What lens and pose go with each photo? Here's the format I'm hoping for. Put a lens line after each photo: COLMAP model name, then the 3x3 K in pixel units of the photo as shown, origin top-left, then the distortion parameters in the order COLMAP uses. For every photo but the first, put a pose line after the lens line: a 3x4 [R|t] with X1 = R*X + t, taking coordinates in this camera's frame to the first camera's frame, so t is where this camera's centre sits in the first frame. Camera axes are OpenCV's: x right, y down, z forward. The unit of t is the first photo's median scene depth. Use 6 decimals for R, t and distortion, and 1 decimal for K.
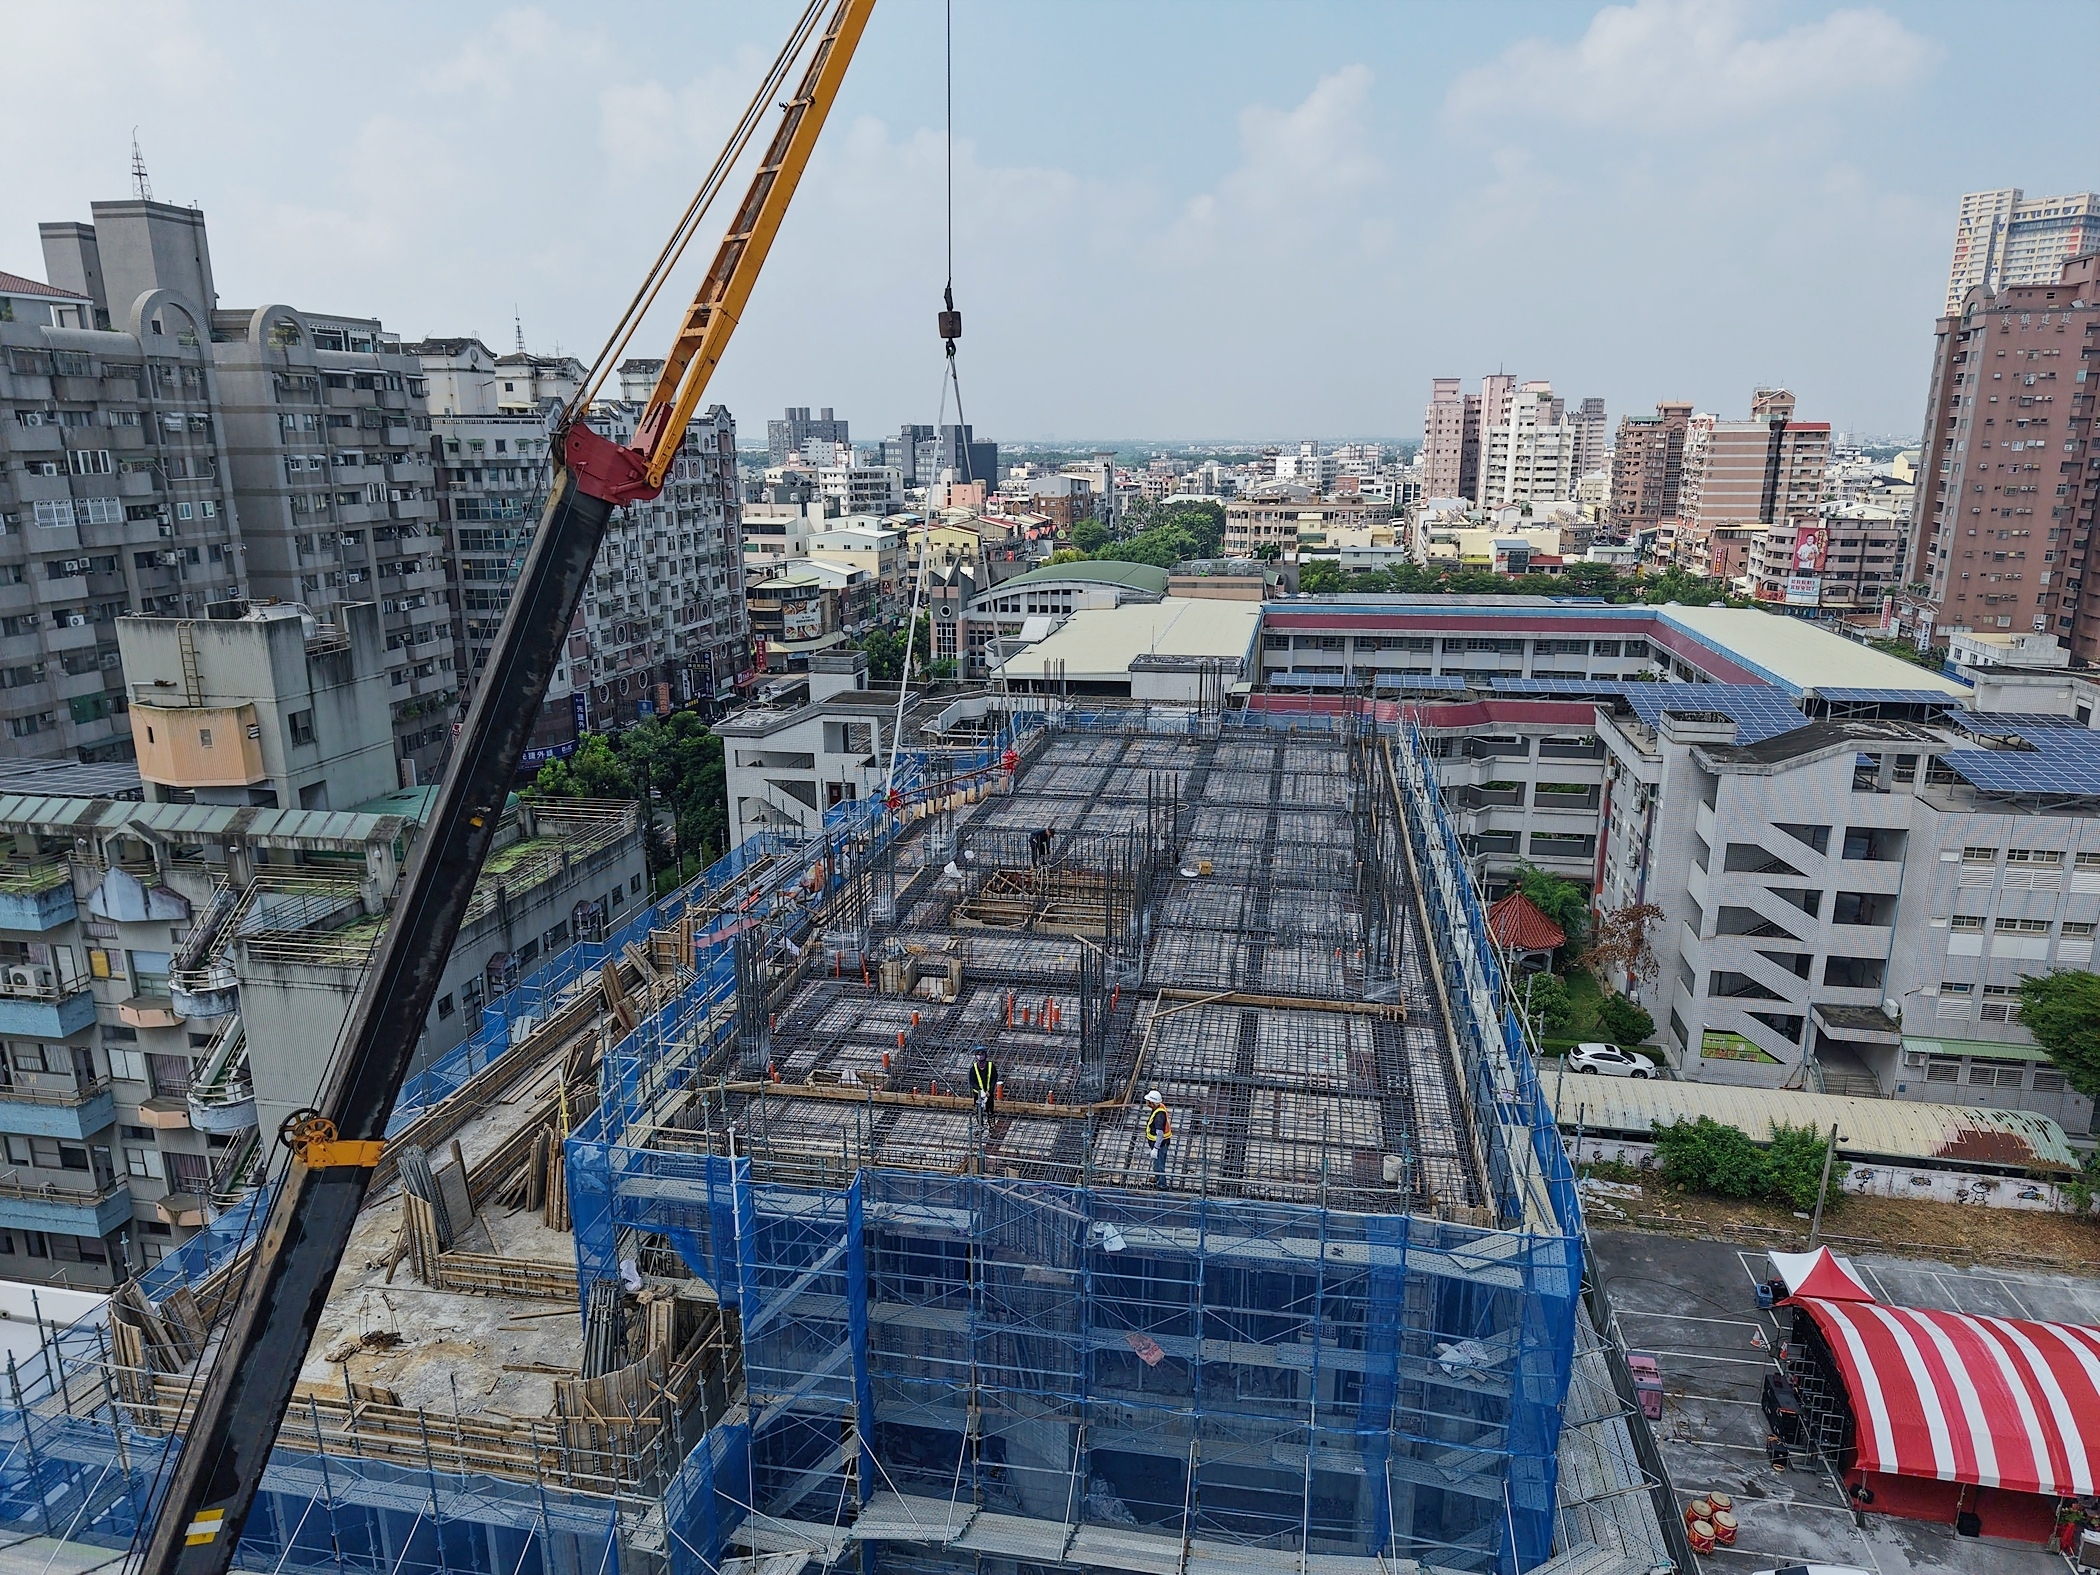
lens RADIAL K [[1474.2, 0, 1040.7], [0, 1474.2, 806.8], [0, 0, 1]] dist [0.055004, -0.067953]
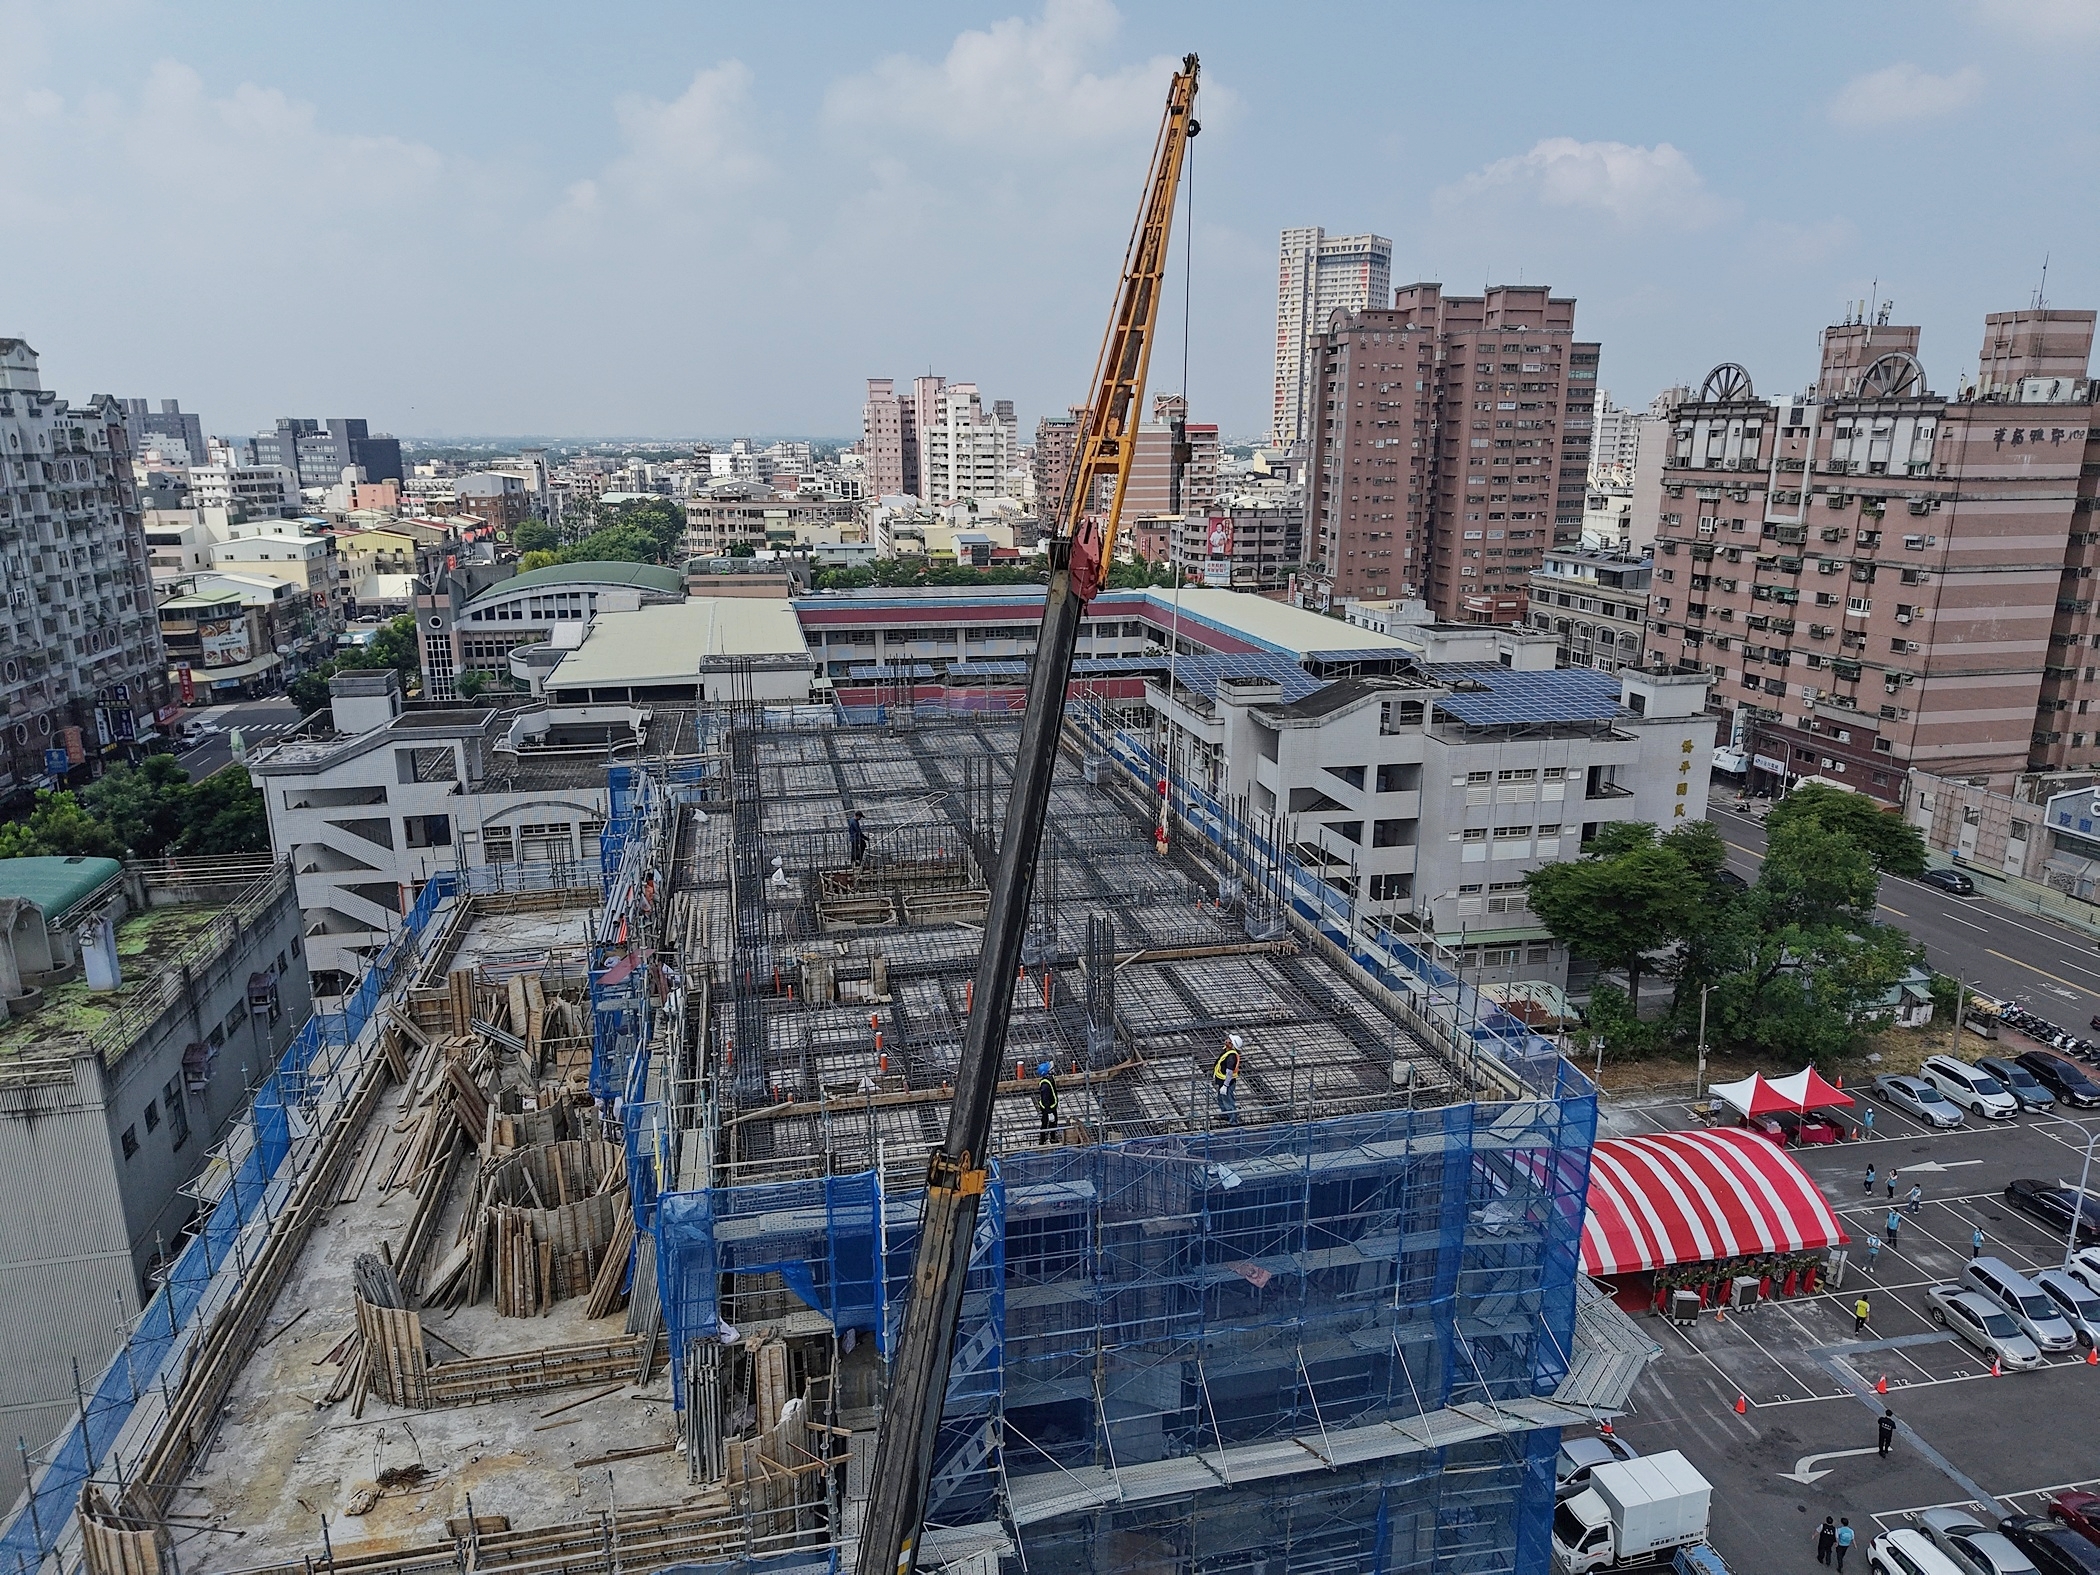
lens RADIAL K [[1474.2, 0, 1071.4], [0, 1474.2, 803.0], [0, 0, 1]] dist [0.055004, -0.067953]
pose [[0.912890, -0.097526, 0.396383, -0.131322], [0.098148, 0.994995, 0.018768, -0.002361], [-0.396230, 0.021771, 0.917893, 0.016582]]
